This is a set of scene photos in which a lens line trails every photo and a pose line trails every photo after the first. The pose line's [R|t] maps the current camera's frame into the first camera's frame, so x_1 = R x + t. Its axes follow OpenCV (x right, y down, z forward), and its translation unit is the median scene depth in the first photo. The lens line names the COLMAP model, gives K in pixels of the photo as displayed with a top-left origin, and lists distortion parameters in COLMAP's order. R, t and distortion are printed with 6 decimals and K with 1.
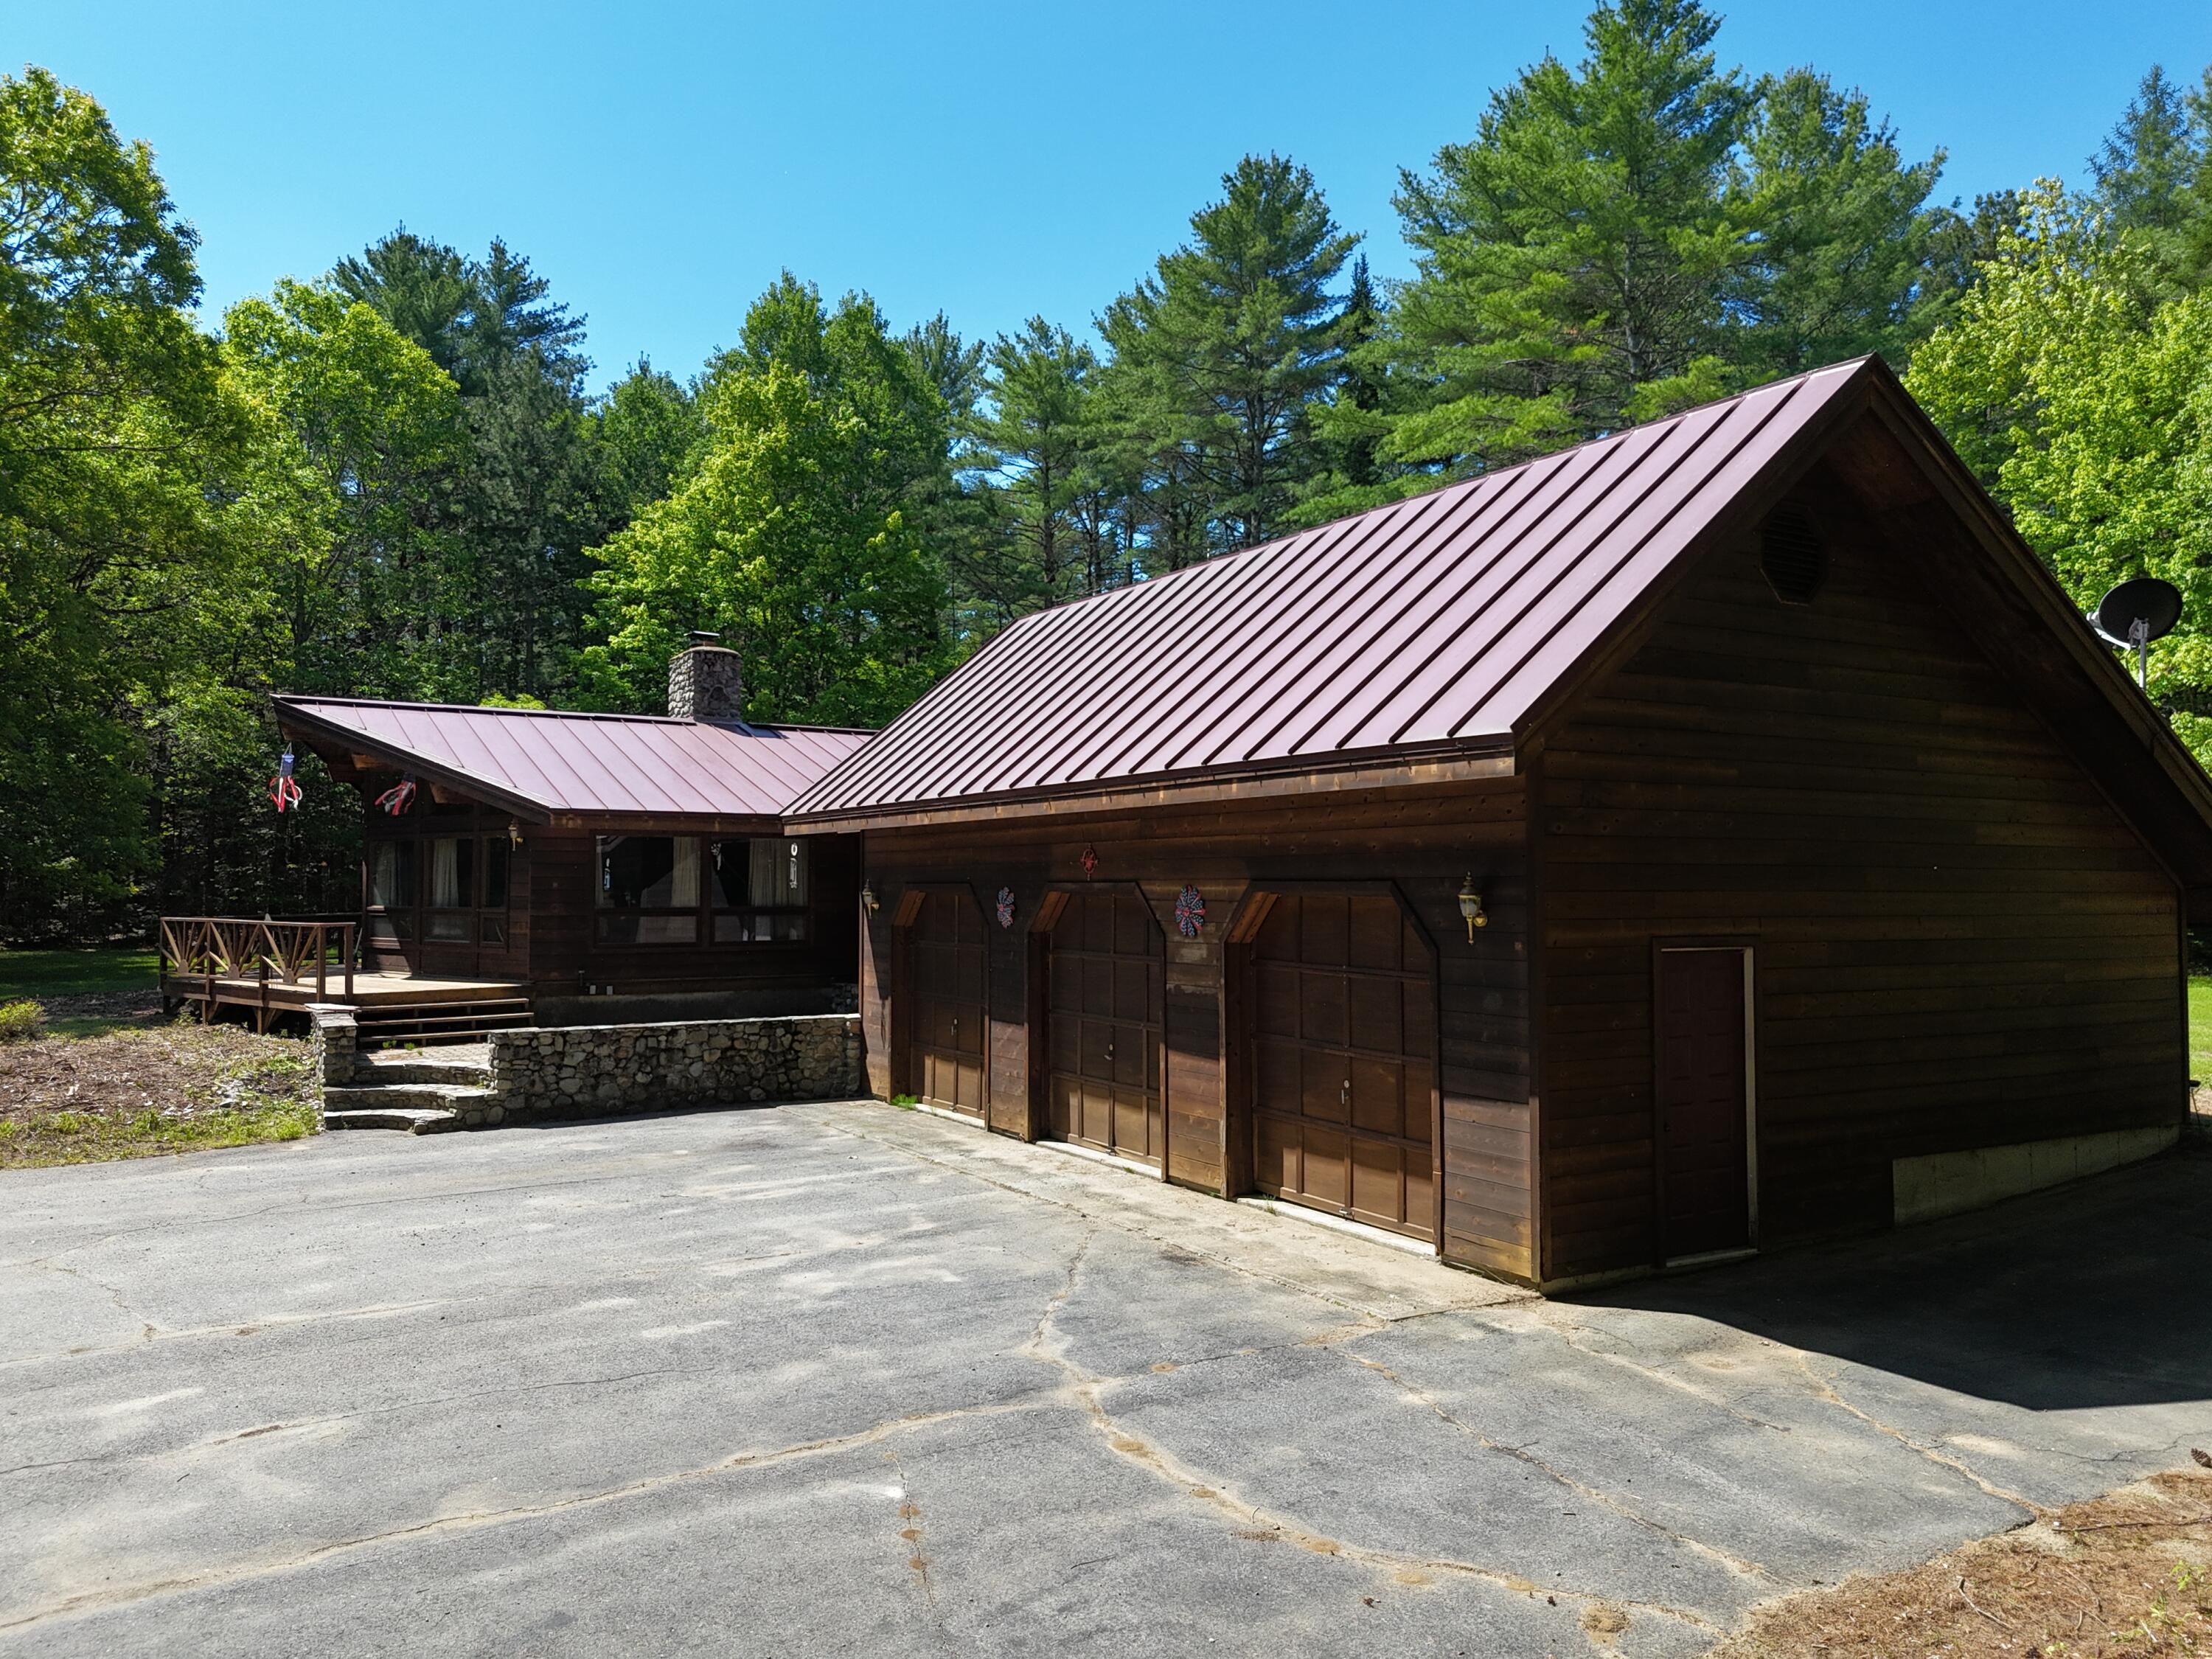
lens RADIAL K [[1559.1, 0, 1092.9], [0, 1559.1, 827.3], [0, 0, 1]] dist [0.047845, -0.003993]
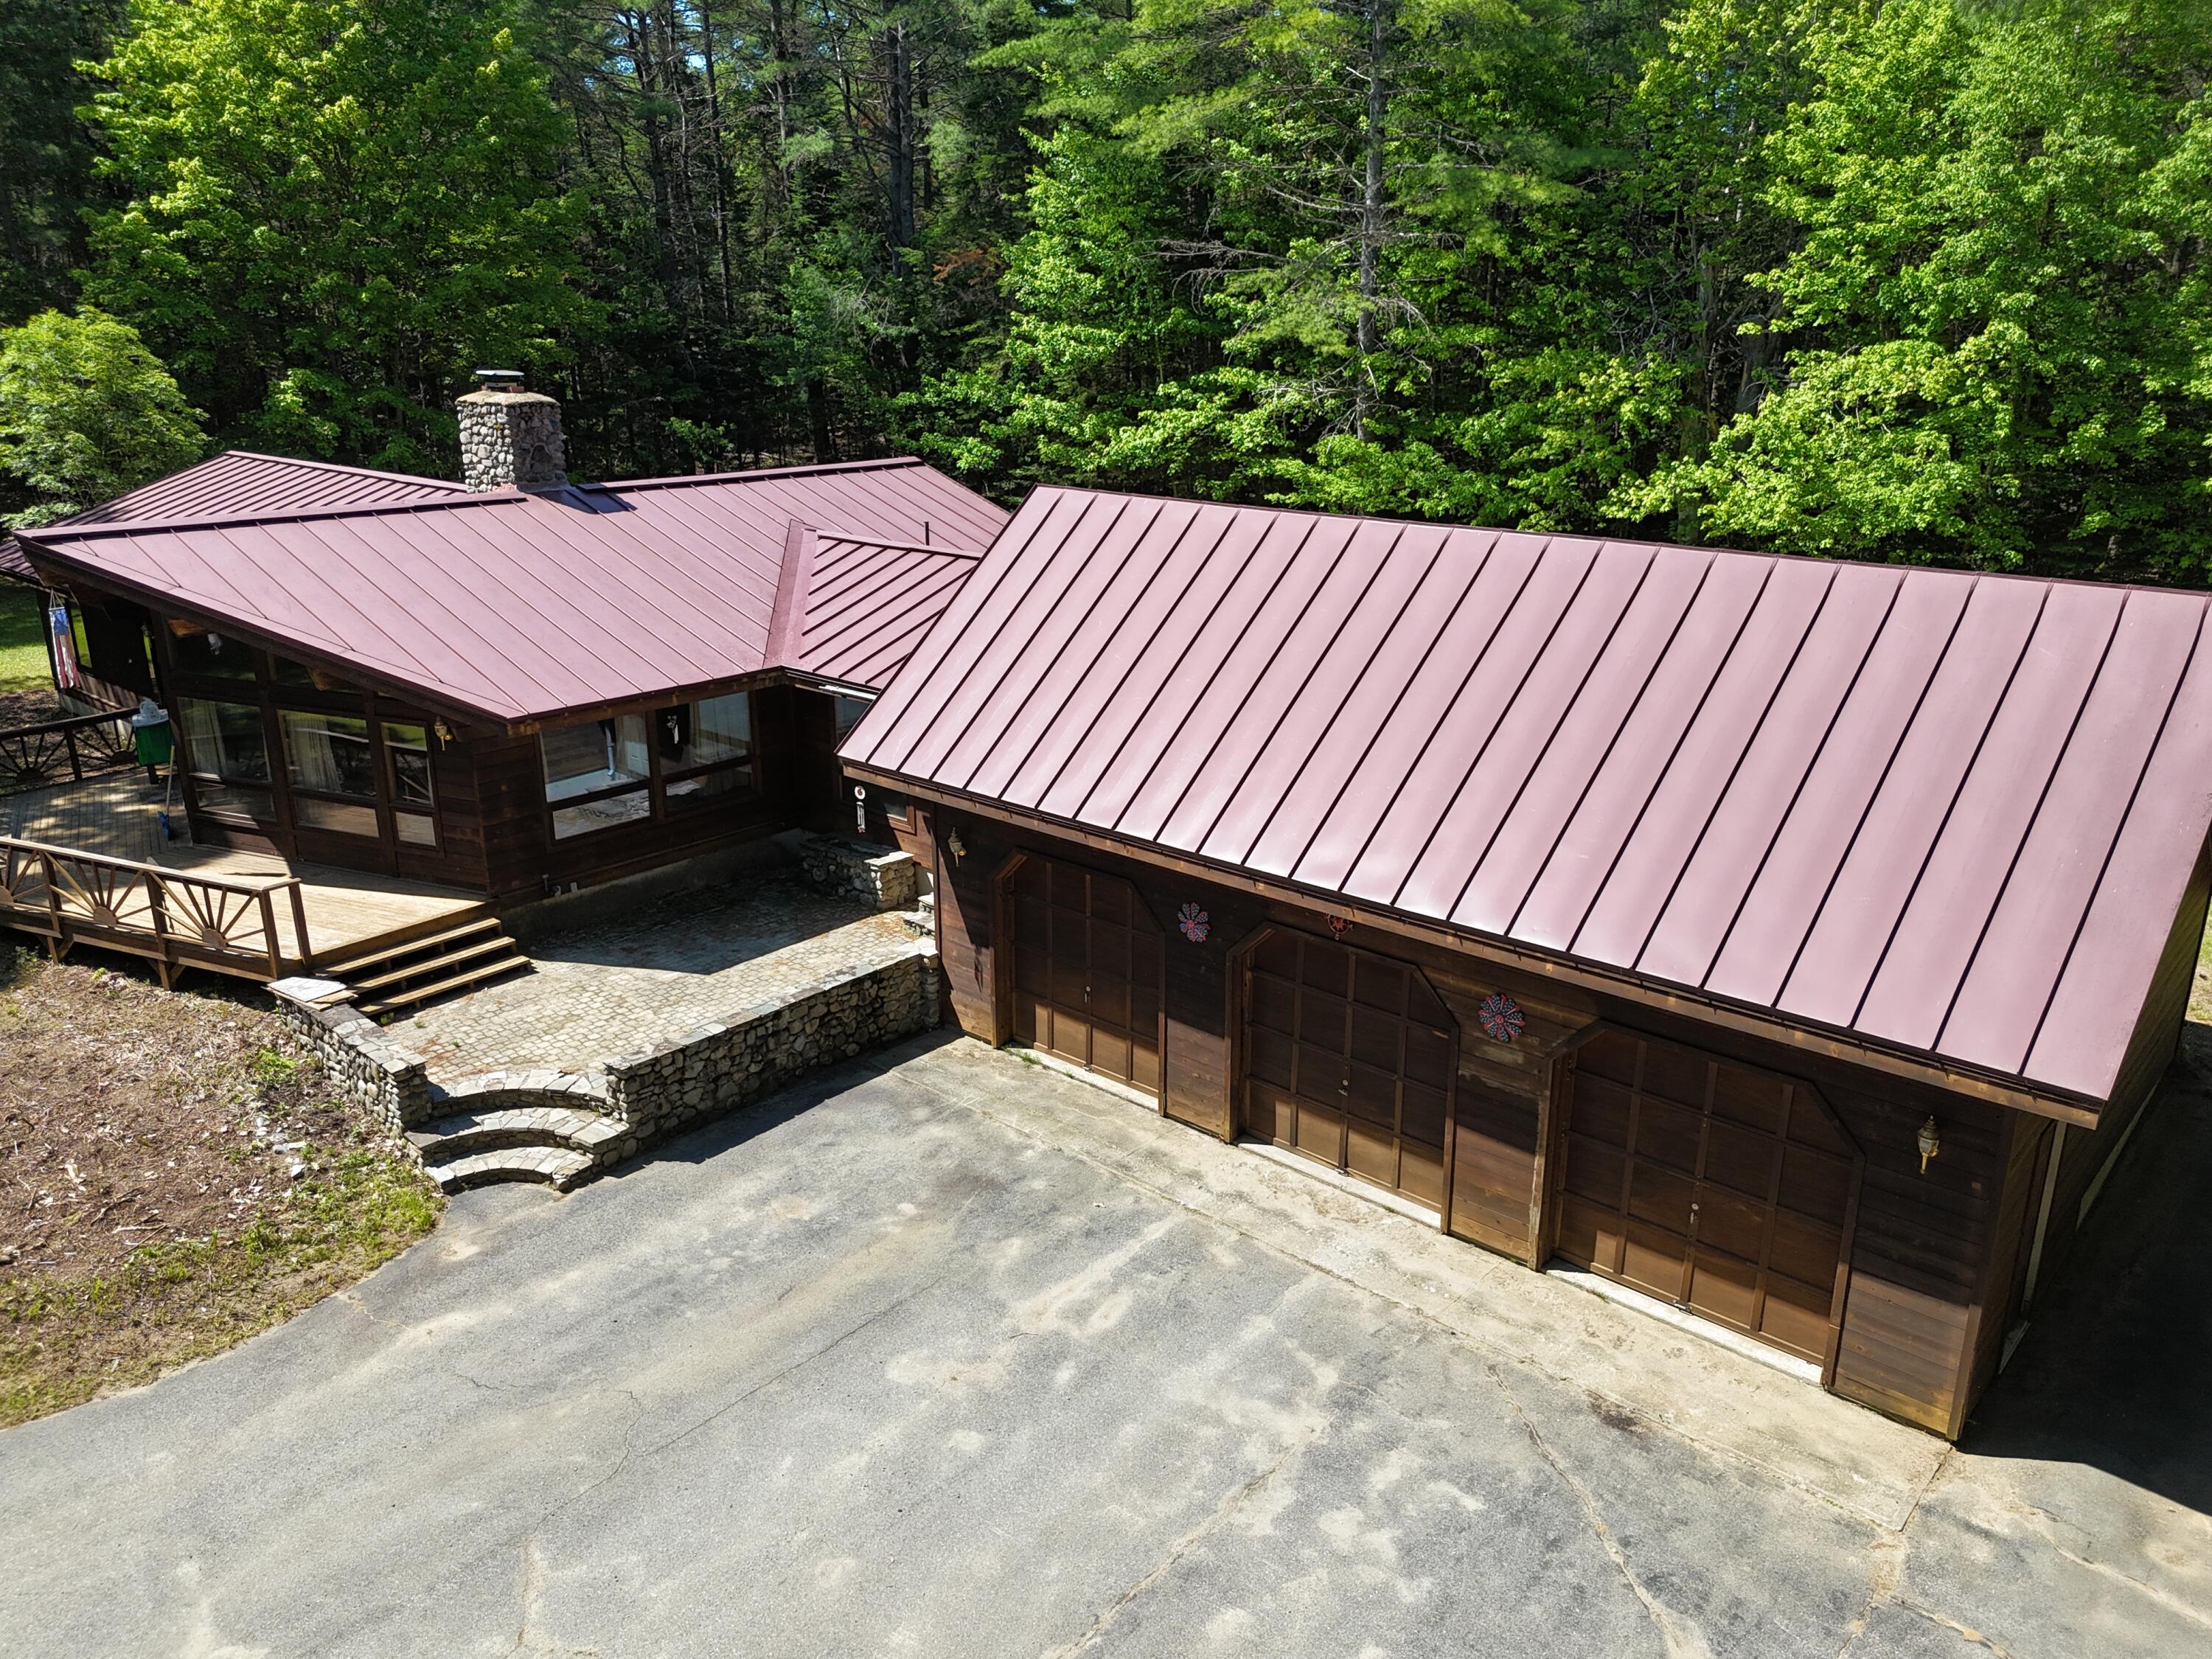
lens RADIAL K [[1559.1, 0, 1094.8], [0, 1559.1, 824.5], [0, 0, 1]] dist [0.047845, -0.003993]
pose [[0.955911, -0.093453, 0.278391, -0.351405], [-0.004701, 0.943020, 0.332704, -0.305274], [-0.293620, -0.319344, 0.901003, 0.135981]]
